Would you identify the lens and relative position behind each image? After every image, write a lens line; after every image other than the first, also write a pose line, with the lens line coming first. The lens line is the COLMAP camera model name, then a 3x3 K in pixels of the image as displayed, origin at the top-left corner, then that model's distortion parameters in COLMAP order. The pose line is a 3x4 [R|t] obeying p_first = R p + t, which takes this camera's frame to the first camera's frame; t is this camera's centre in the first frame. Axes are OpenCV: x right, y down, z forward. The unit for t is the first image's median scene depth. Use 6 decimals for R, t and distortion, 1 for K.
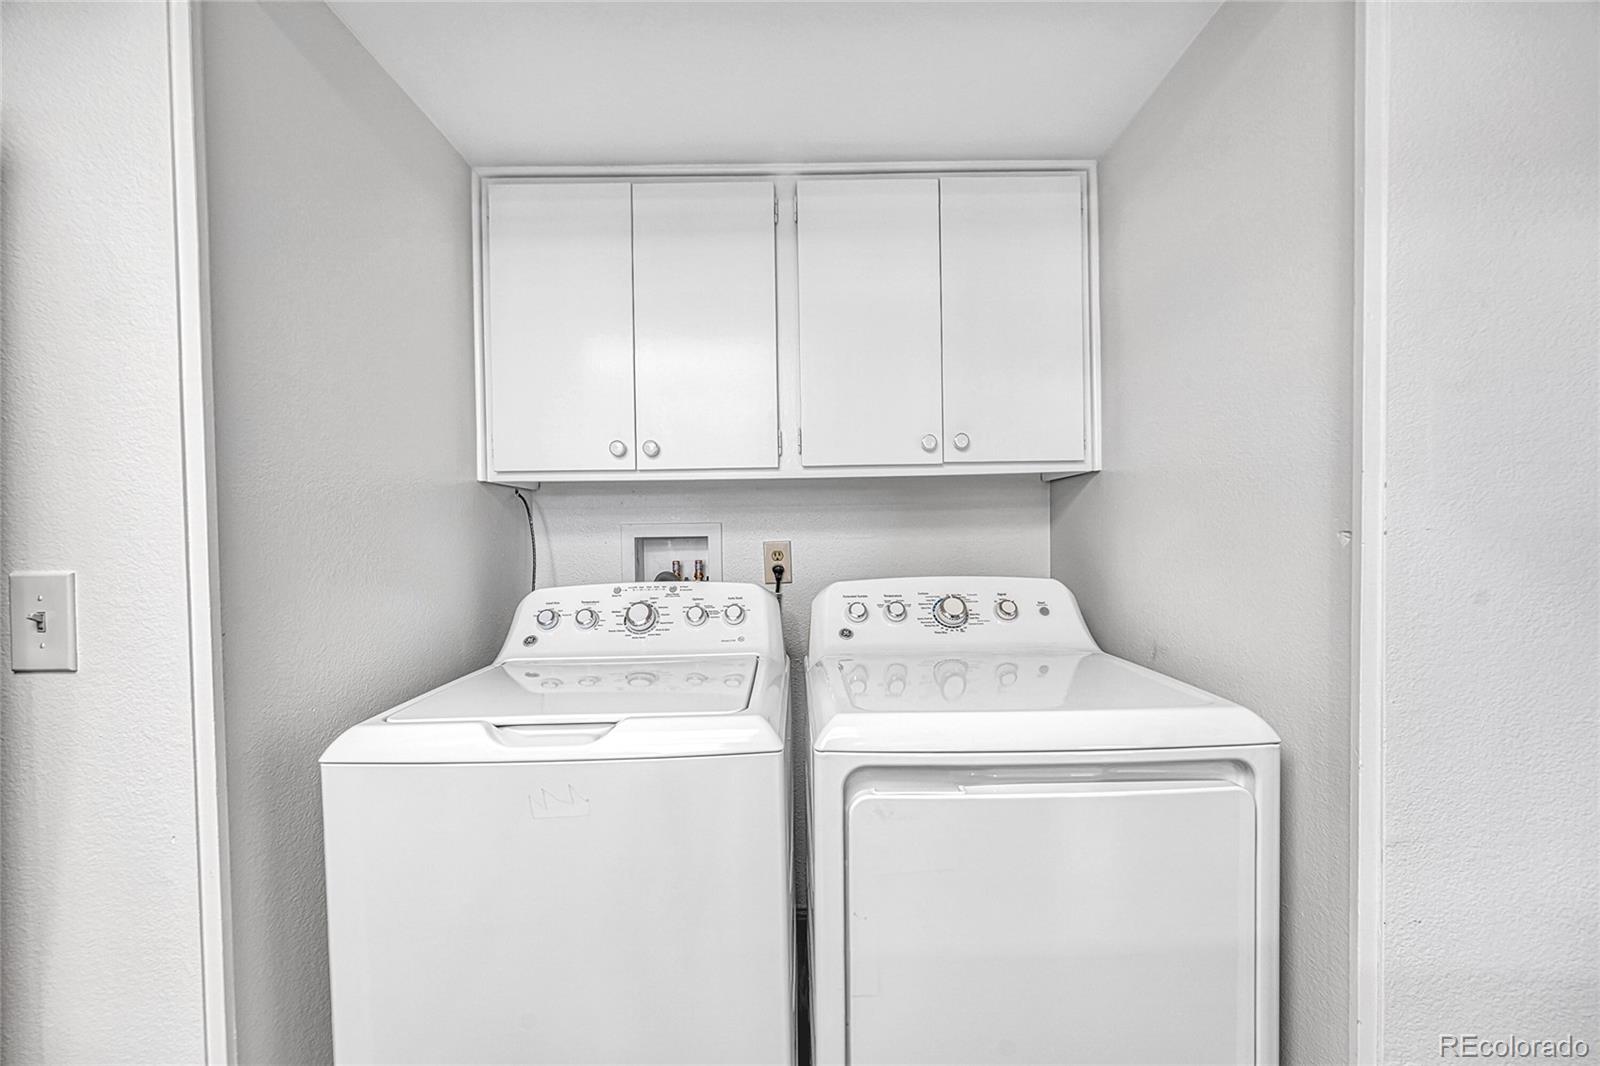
lens RADIAL K [[630.3, 0, 801.1], [0, 630.3, 539.2], [0, 0, 1]] dist [-0.001993, 0.000643]
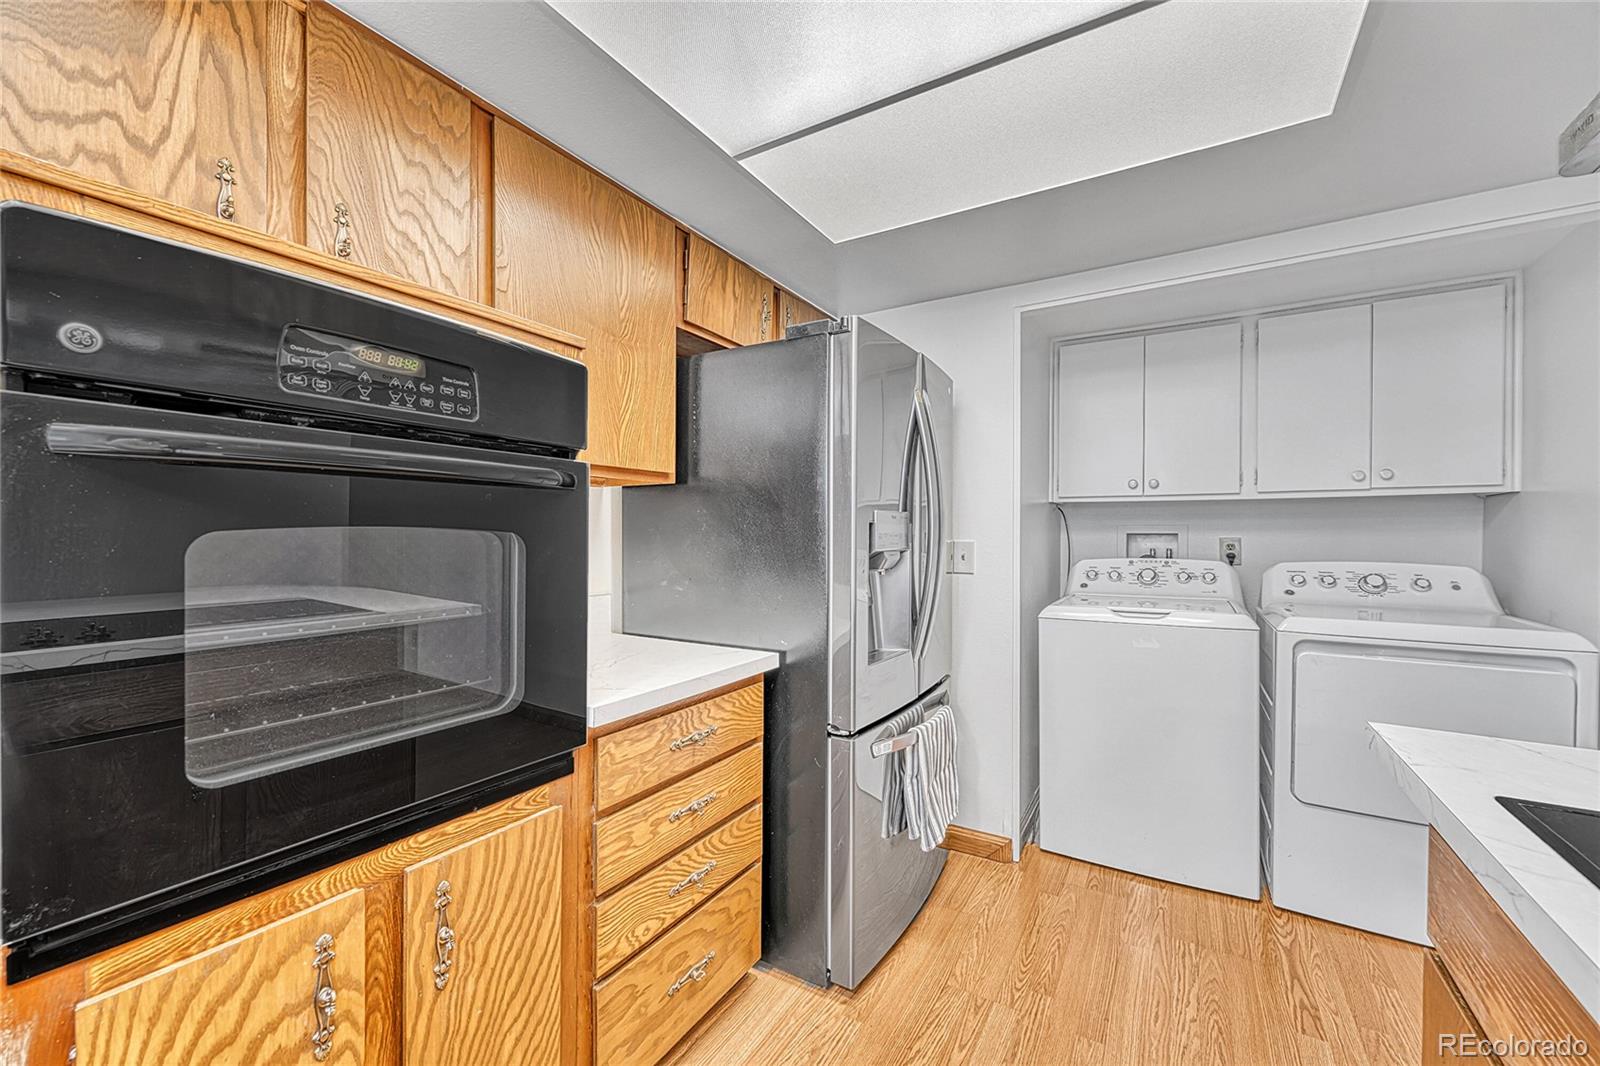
lens RADIAL K [[630.3, 0, 796.4], [0, 630.3, 537.5], [0, 0, 1]] dist [-0.001993, 0.000643]
pose [[0.849752, 0.022028, -0.526722, -0.155343], [-0.020594, 0.999751, 0.008588, 0.014436], [0.526780, 0.003549, 0.849994, -1.058028]]
